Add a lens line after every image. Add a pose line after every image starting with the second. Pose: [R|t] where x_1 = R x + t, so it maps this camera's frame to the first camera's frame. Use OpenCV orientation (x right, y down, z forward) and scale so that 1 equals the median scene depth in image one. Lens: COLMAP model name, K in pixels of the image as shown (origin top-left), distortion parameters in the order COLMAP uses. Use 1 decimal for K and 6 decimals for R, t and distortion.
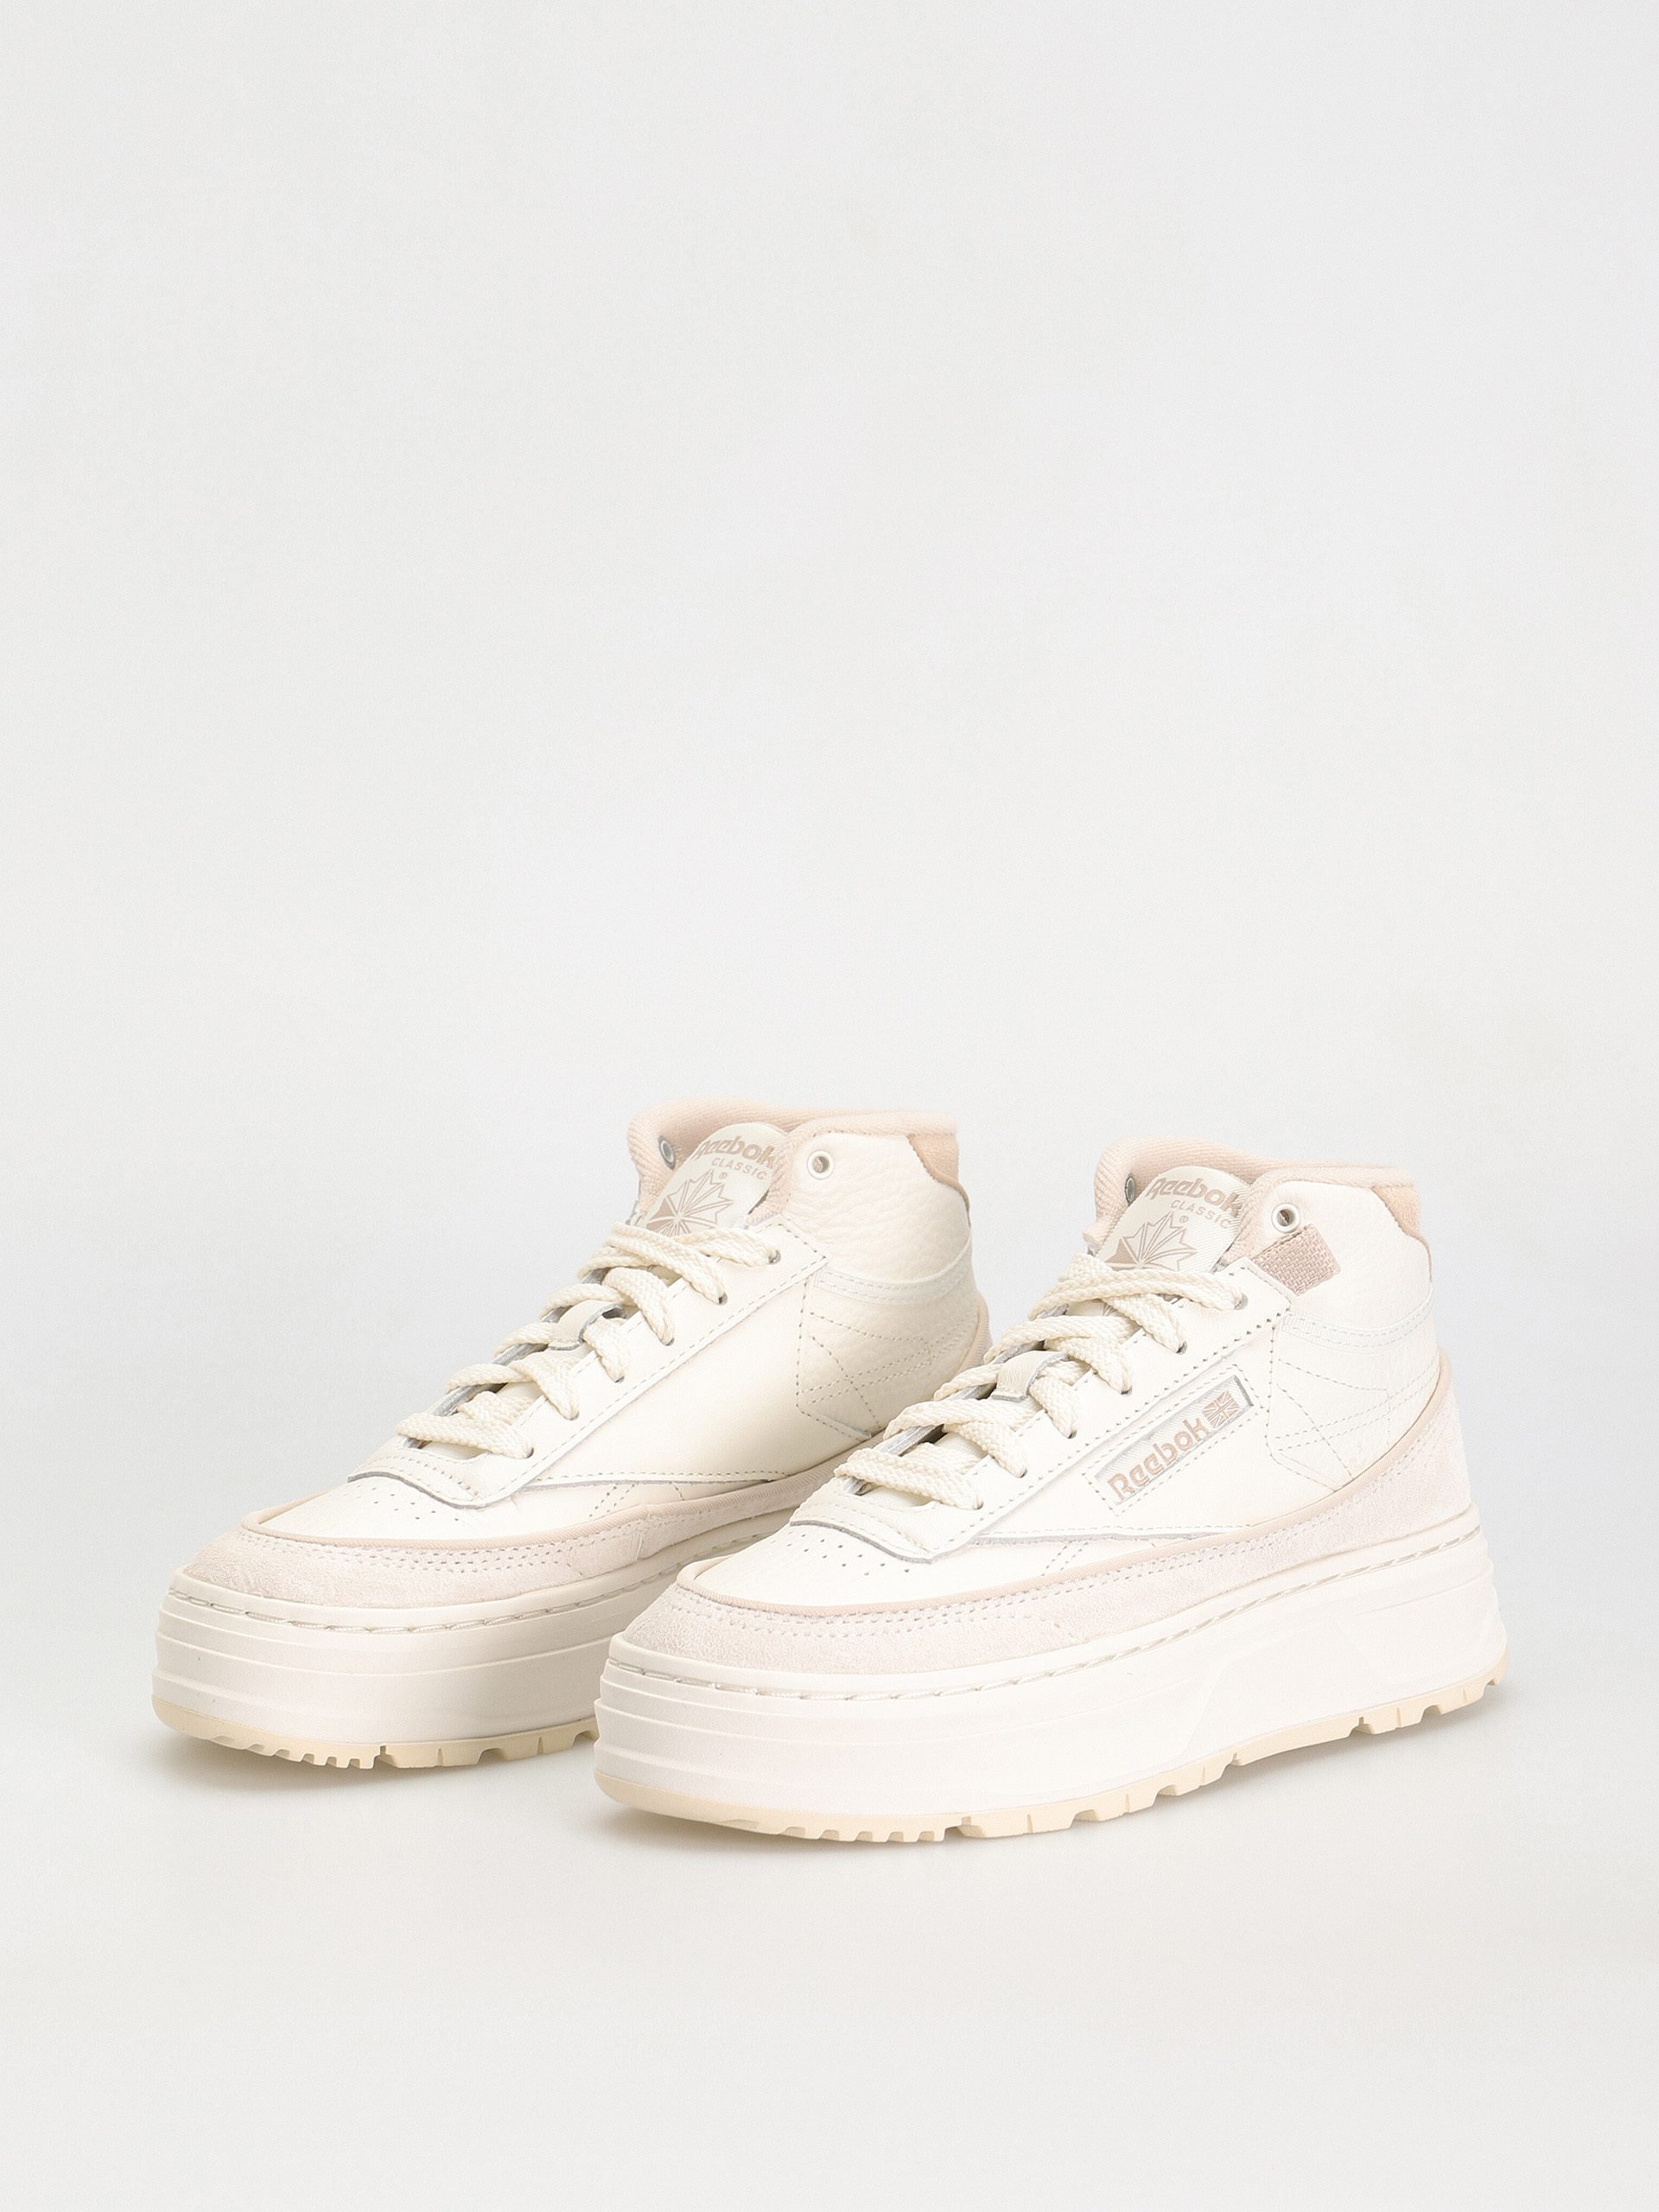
lens RADIAL K [[6267.0, 0, 829.5], [0, 6267.0, 1106.0], [0, 0, 1]] dist [-0.542296, -0.205031]
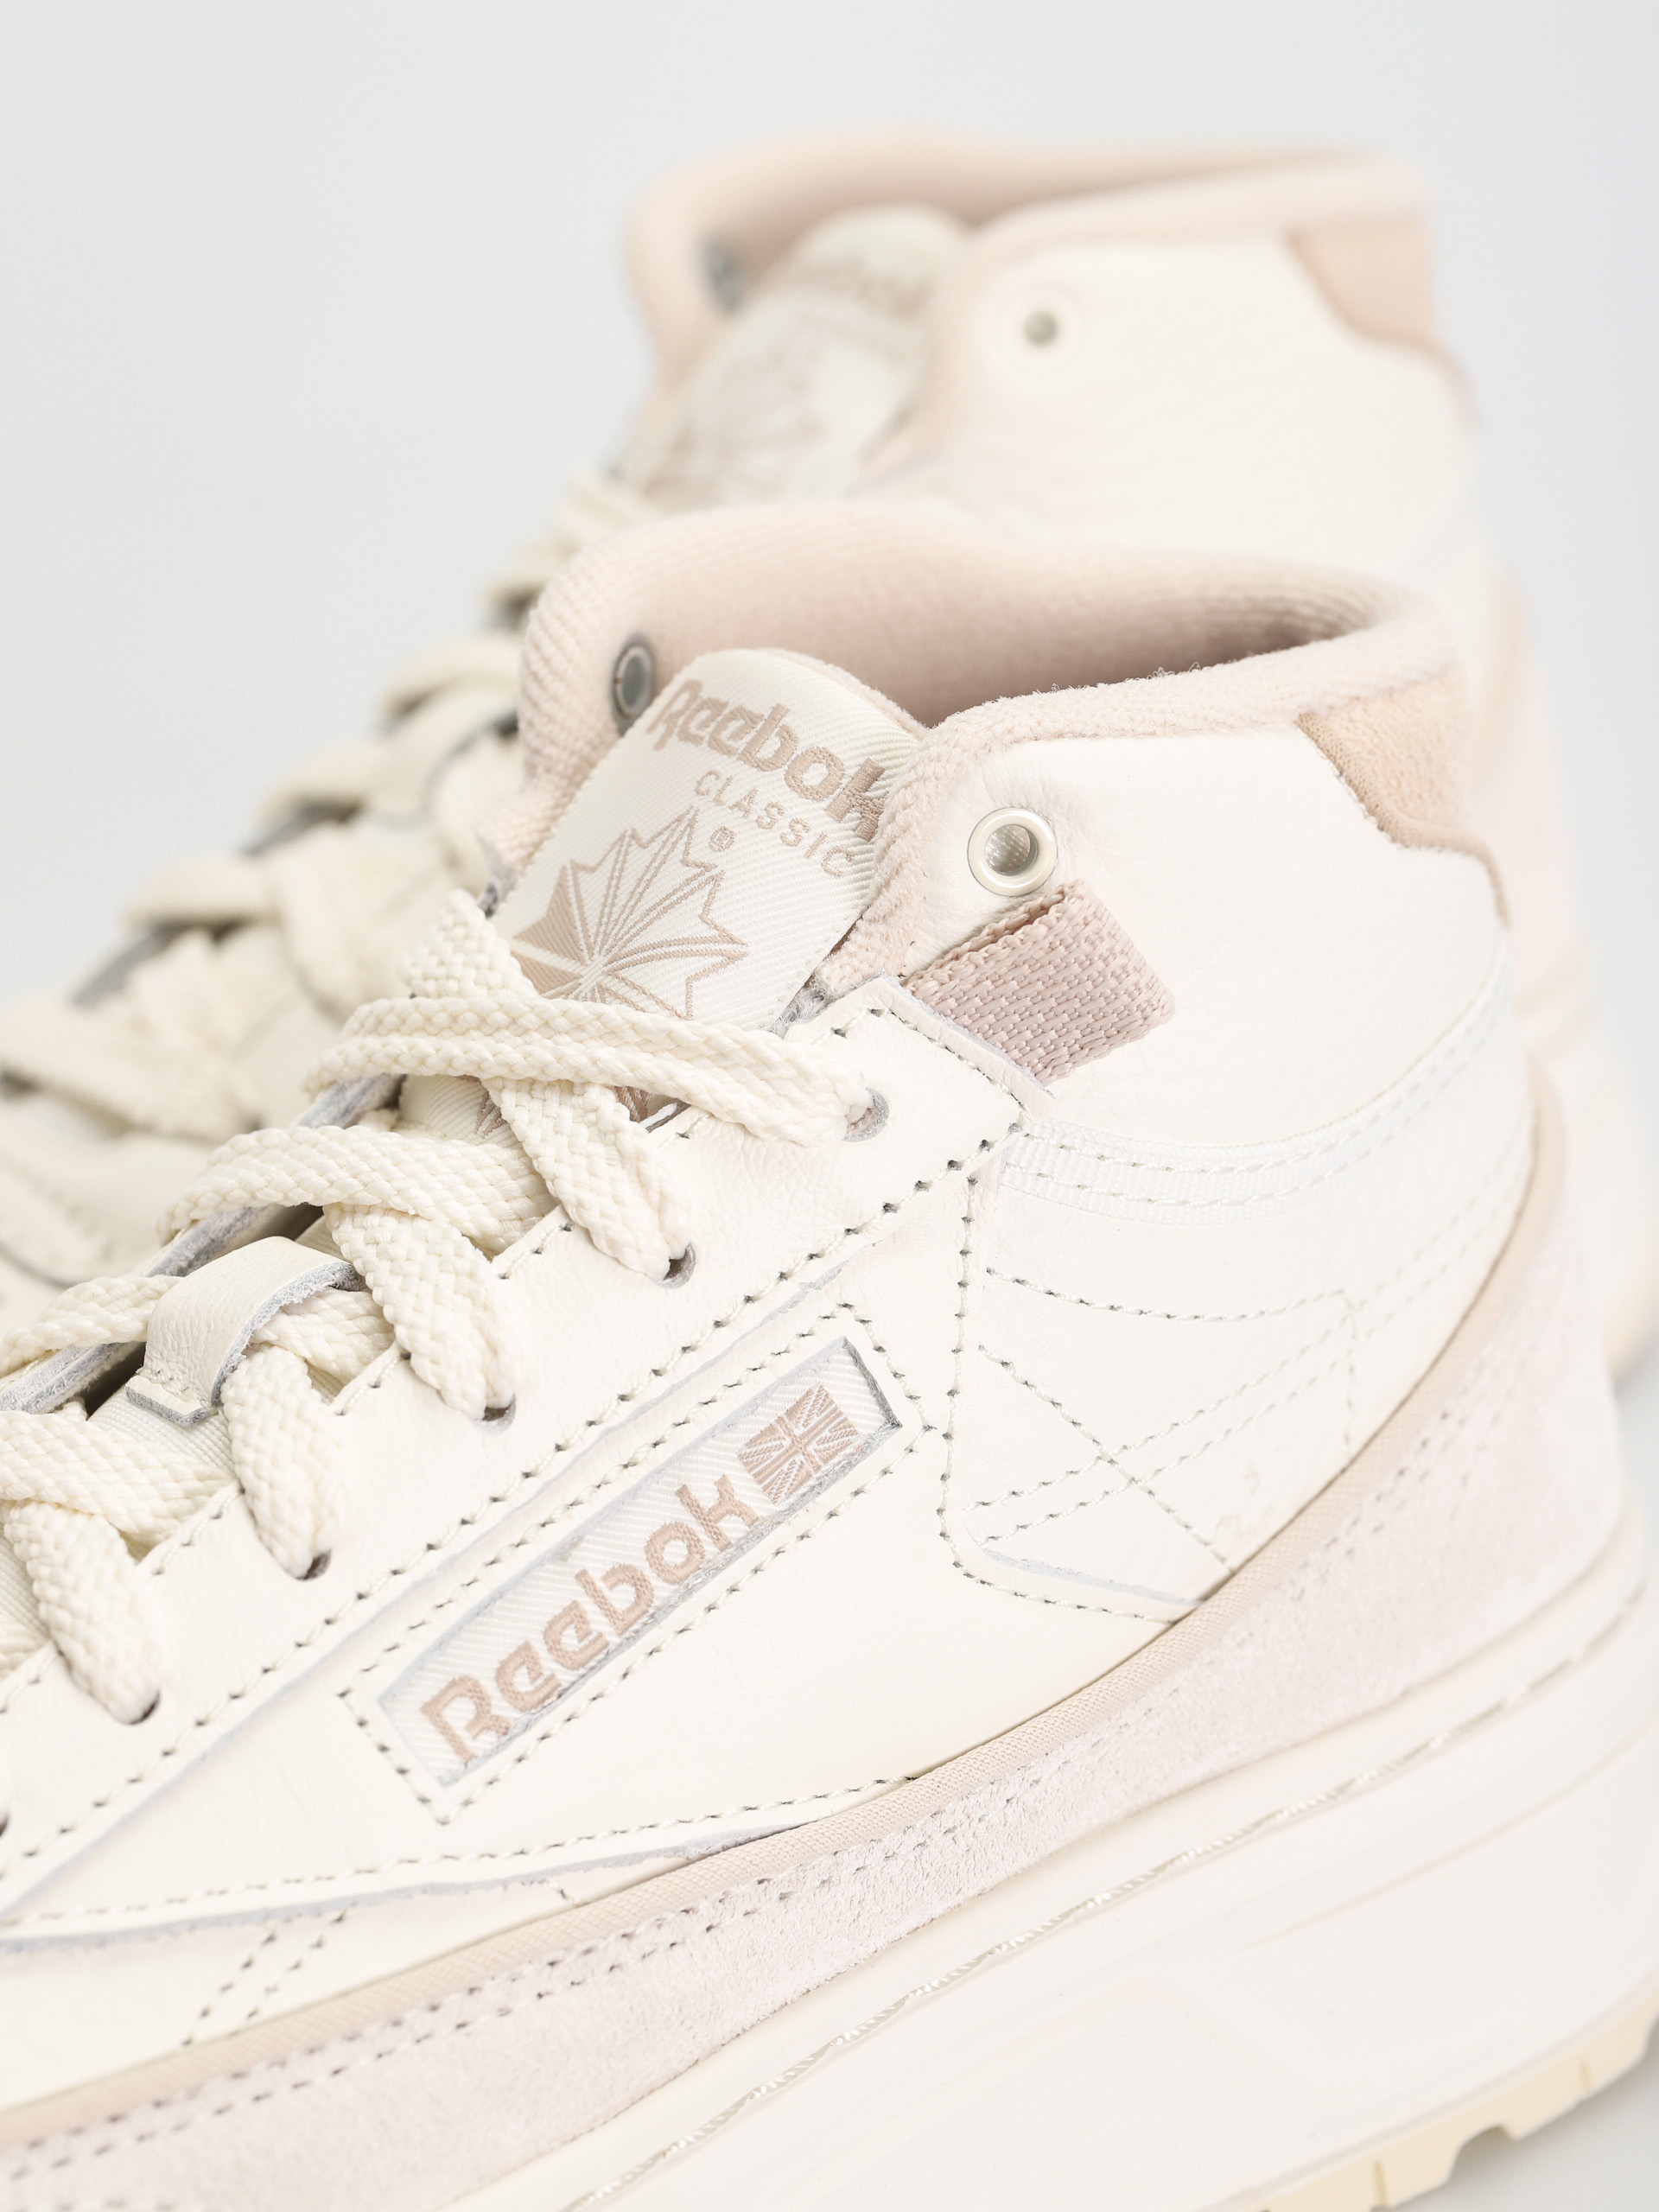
lens RADIAL K [[6613.4, 0, 829.5], [0, 6613.4, 1106.0], [0, 0, 1]] dist [0.091672, -0.051222]
pose [[0.996381, 0.008968, -0.084526, 0.094208], [0.011075, 0.972244, 0.233707, -0.052246], [0.084276, -0.233797, 0.968626, 0.659328]]
